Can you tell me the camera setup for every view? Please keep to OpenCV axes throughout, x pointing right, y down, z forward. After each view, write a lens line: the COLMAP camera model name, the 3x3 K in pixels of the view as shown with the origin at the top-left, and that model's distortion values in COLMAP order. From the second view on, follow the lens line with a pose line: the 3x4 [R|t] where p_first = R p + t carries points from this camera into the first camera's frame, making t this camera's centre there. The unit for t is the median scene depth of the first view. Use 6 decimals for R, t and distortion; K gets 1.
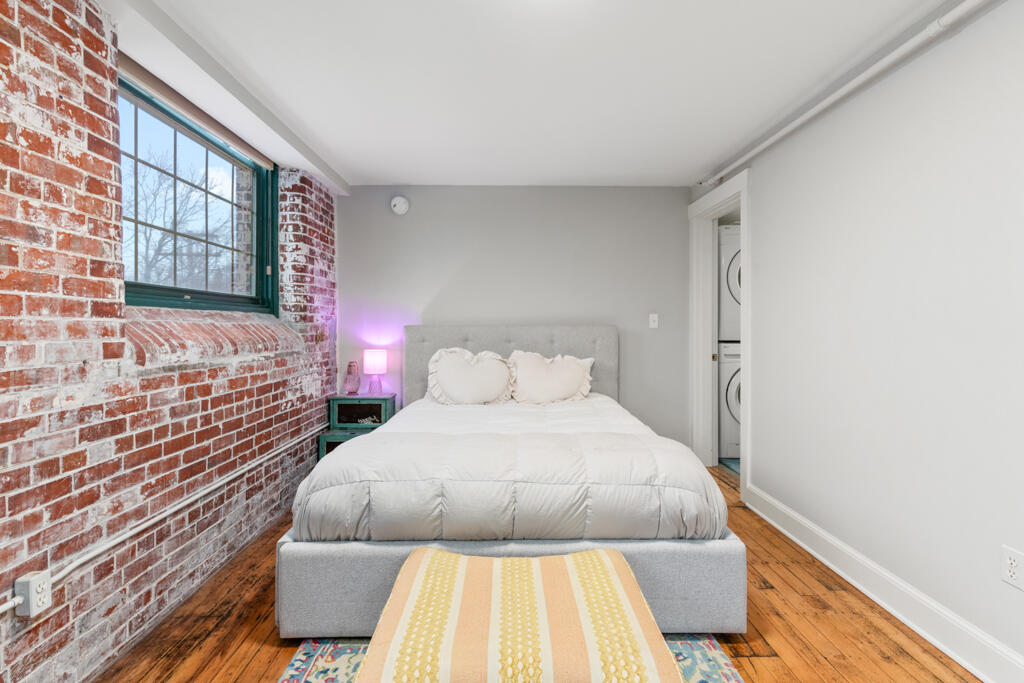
lens RADIAL K [[491.9, 0, 512.7], [0, 491.9, 333.8], [0, 0, 1]] dist [0.006147, 0.000859]
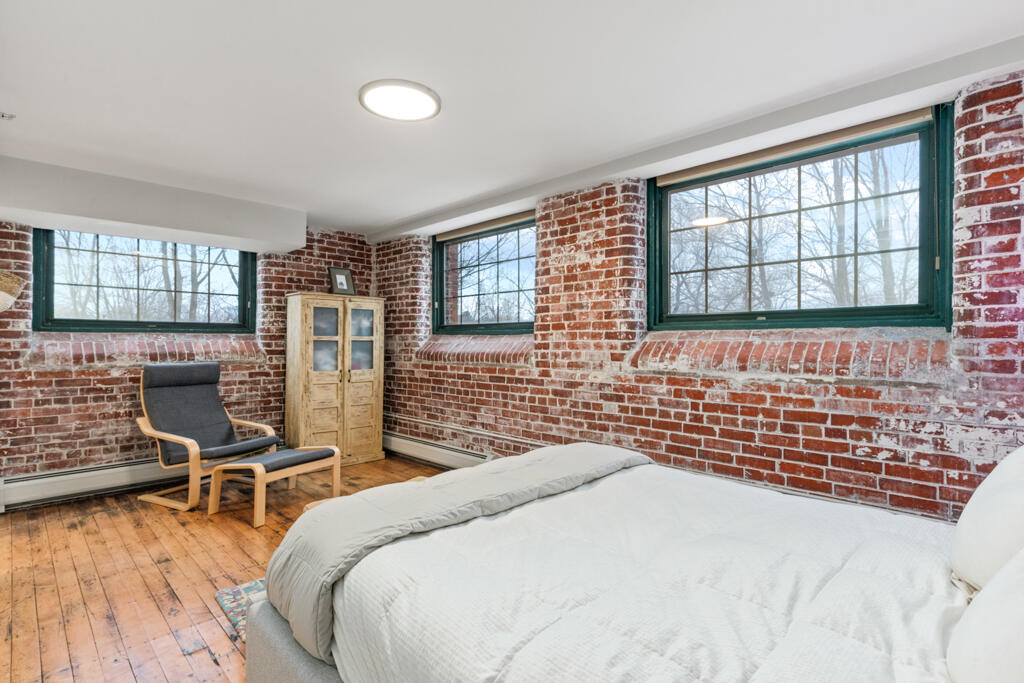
lens RADIAL K [[473.7, 0, 513.0], [0, 473.7, 338.5], [0, 0, 1]] dist [0.001115, 0.000058]
pose [[-0.706081, 0.003923, -0.708120, 0.753594], [-0.003673, 0.999951, 0.009202, -0.052621], [0.708121, 0.009098, -0.706032, 1.998891]]
